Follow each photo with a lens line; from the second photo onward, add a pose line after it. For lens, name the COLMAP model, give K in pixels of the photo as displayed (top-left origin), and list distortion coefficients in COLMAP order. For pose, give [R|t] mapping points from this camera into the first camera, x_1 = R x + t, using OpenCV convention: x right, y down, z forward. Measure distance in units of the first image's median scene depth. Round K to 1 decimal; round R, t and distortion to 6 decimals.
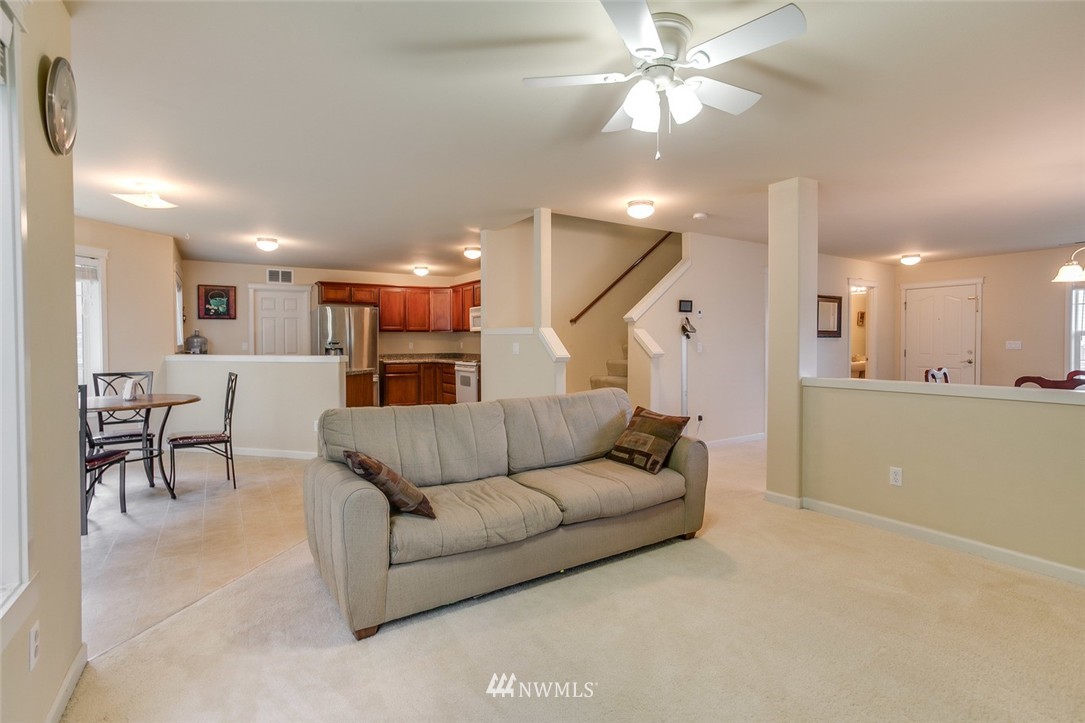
lens RADIAL K [[517.8, 0, 542.3], [0, 517.8, 348.1], [0, 0, 1]] dist [-0.045782, 0.025115]
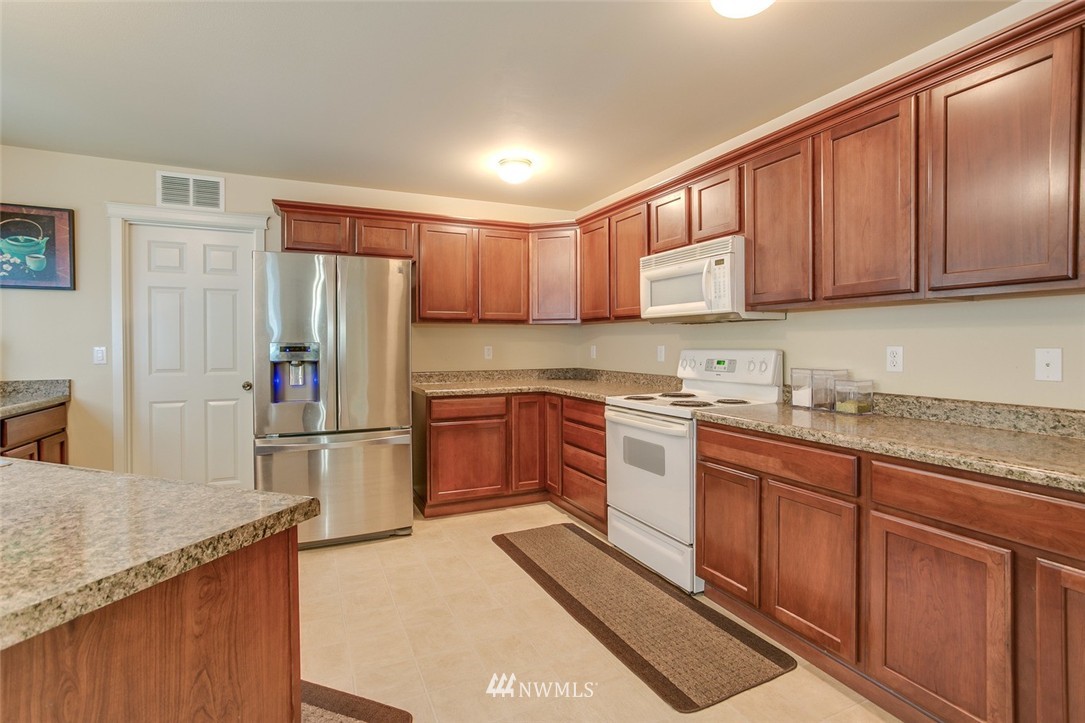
lens RADIAL K [[524.7, 0, 541.4], [0, 524.7, 342.8], [0, 0, 1]] dist [-0.044147, 0.027960]
pose [[0.991859, -0.000764, -0.127338, -0.158396], [-0.001457, 0.999848, -0.017346, -0.006508], [0.127332, 0.017390, 0.991708, 0.581897]]
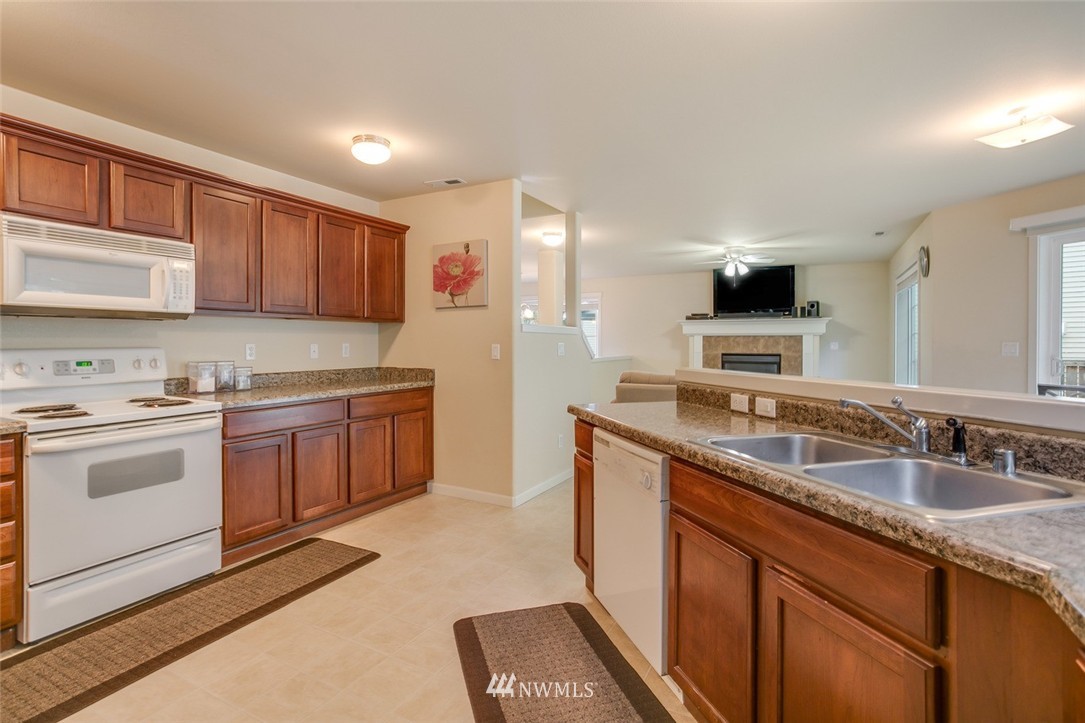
lens RADIAL K [[524.7, 0, 541.4], [0, 524.7, 342.8], [0, 0, 1]] dist [-0.044147, 0.027960]
pose [[-0.493498, 0.000869, 0.869747, -0.484396], [0.017914, 0.999798, 0.009166, -0.009871], [-0.869563, 0.020104, -0.493413, 0.864586]]
